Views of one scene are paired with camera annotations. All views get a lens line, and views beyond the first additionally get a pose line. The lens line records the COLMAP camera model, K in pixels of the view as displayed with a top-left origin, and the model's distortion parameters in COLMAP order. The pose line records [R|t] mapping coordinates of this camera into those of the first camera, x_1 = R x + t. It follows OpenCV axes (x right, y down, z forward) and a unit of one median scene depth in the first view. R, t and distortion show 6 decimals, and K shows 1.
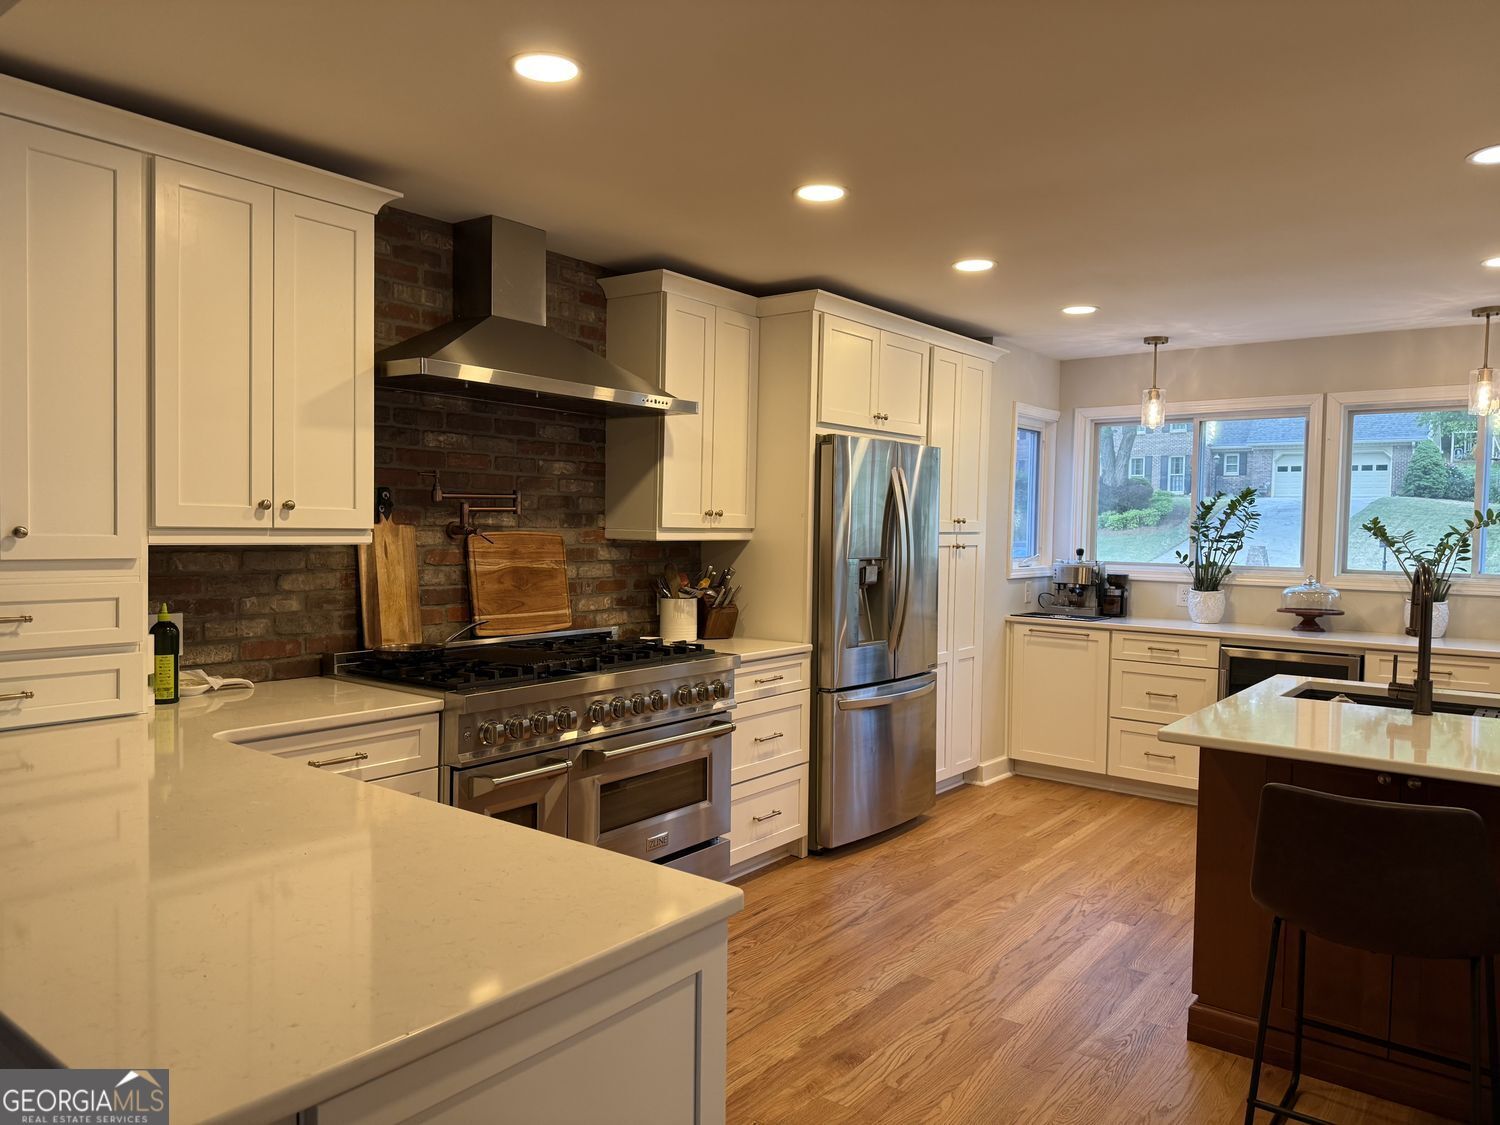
lens RADIAL K [[1060.9, 0, 750.0], [0, 1060.9, 562.5], [0, 0, 1]] dist [0.082998, -0.095314]
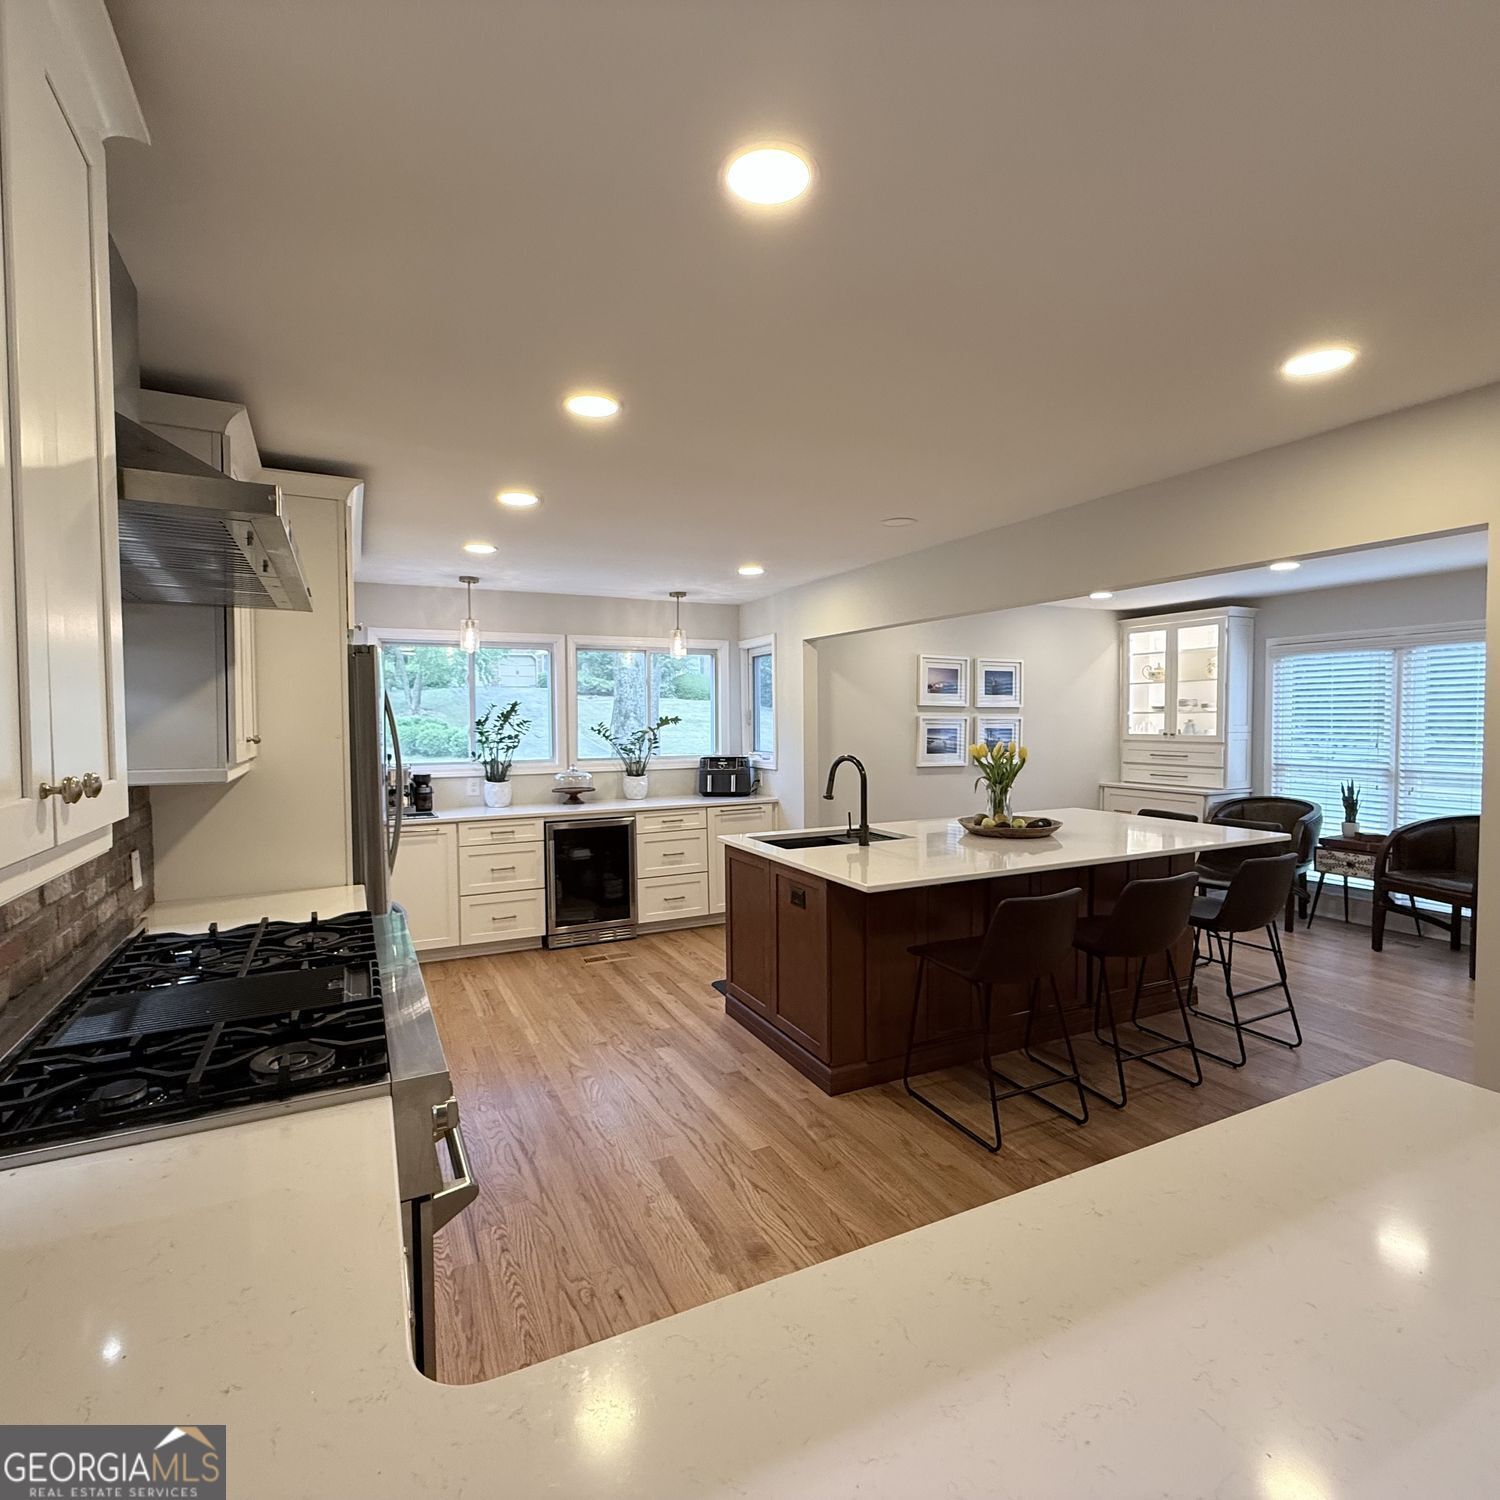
lens RADIAL K [[800.0, 0, 739.9], [0, 800.0, 748.7], [0, 0, 1]] dist [0.000561, -0.000150]
pose [[0.446182, -0.053340, 0.893351, -0.347513], [0.049385, 0.998169, 0.034933, -0.037664], [-0.893578, 0.028532, 0.447999, 0.376366]]
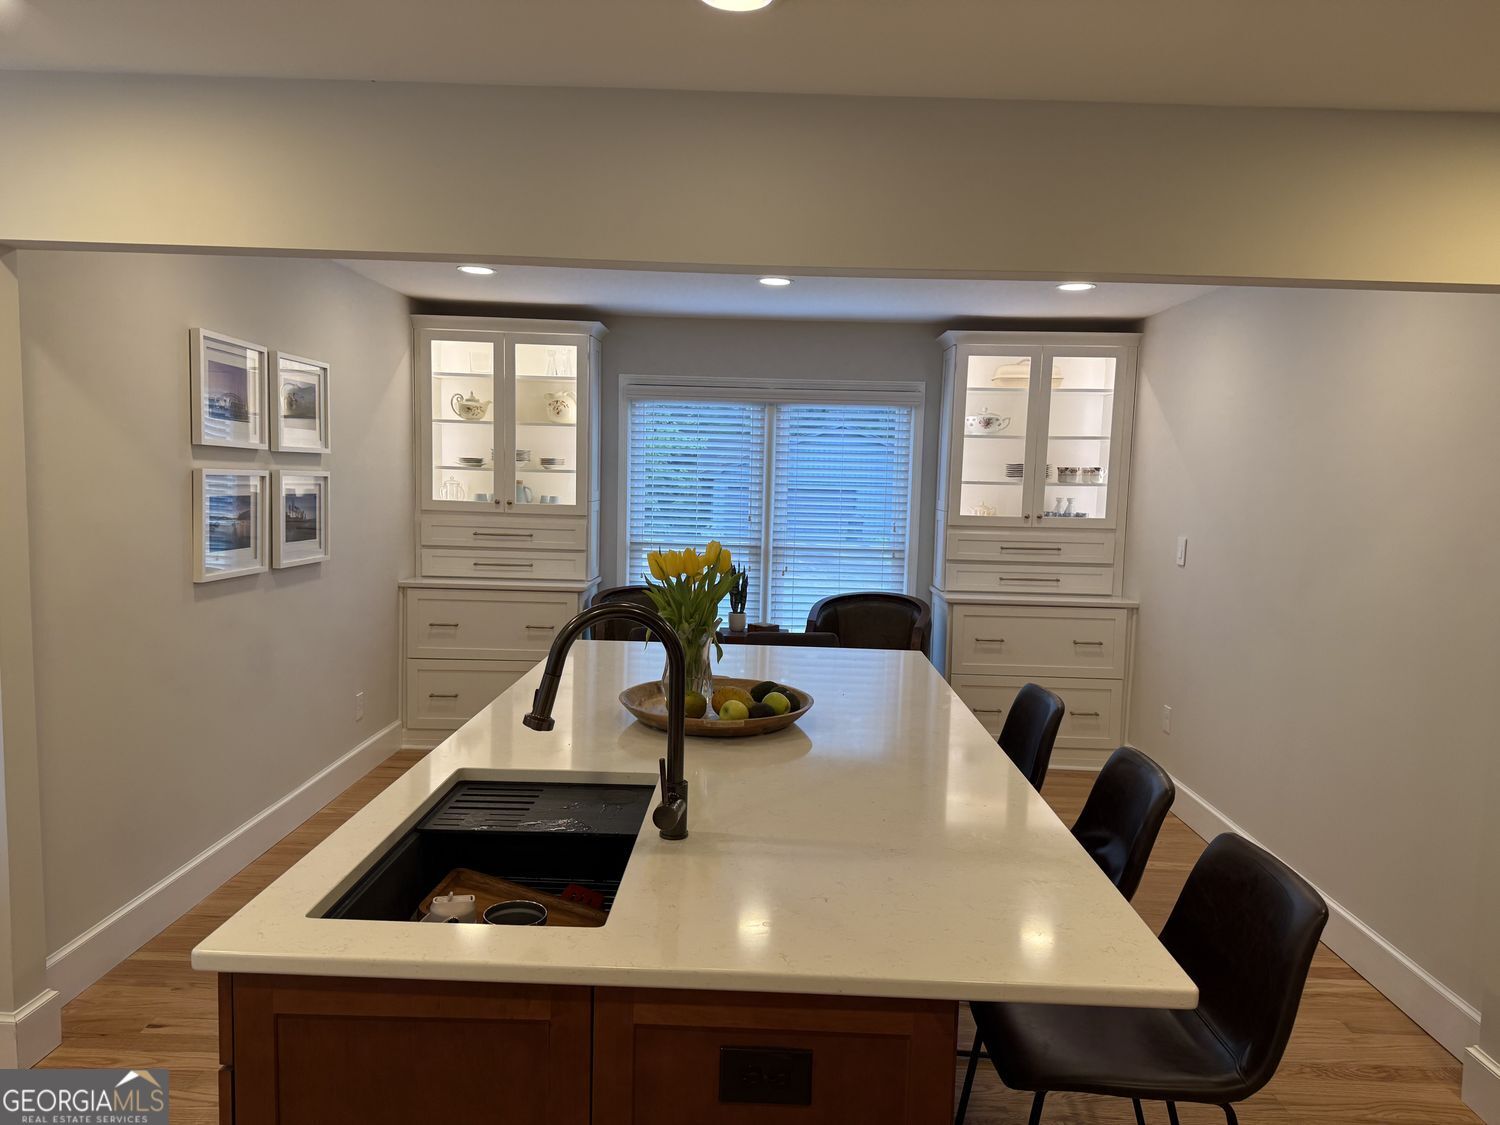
lens RADIAL K [[1043.8, 0, 750.0], [0, 1043.8, 562.5], [0, 0, 1]] dist [0.079883, -0.128026]
pose [[-0.600012, -0.102967, 0.793337, 0.075302], [-0.006606, 0.992286, 0.123792, -0.059619], [-0.799964, 0.069036, -0.596064, 0.814777]]
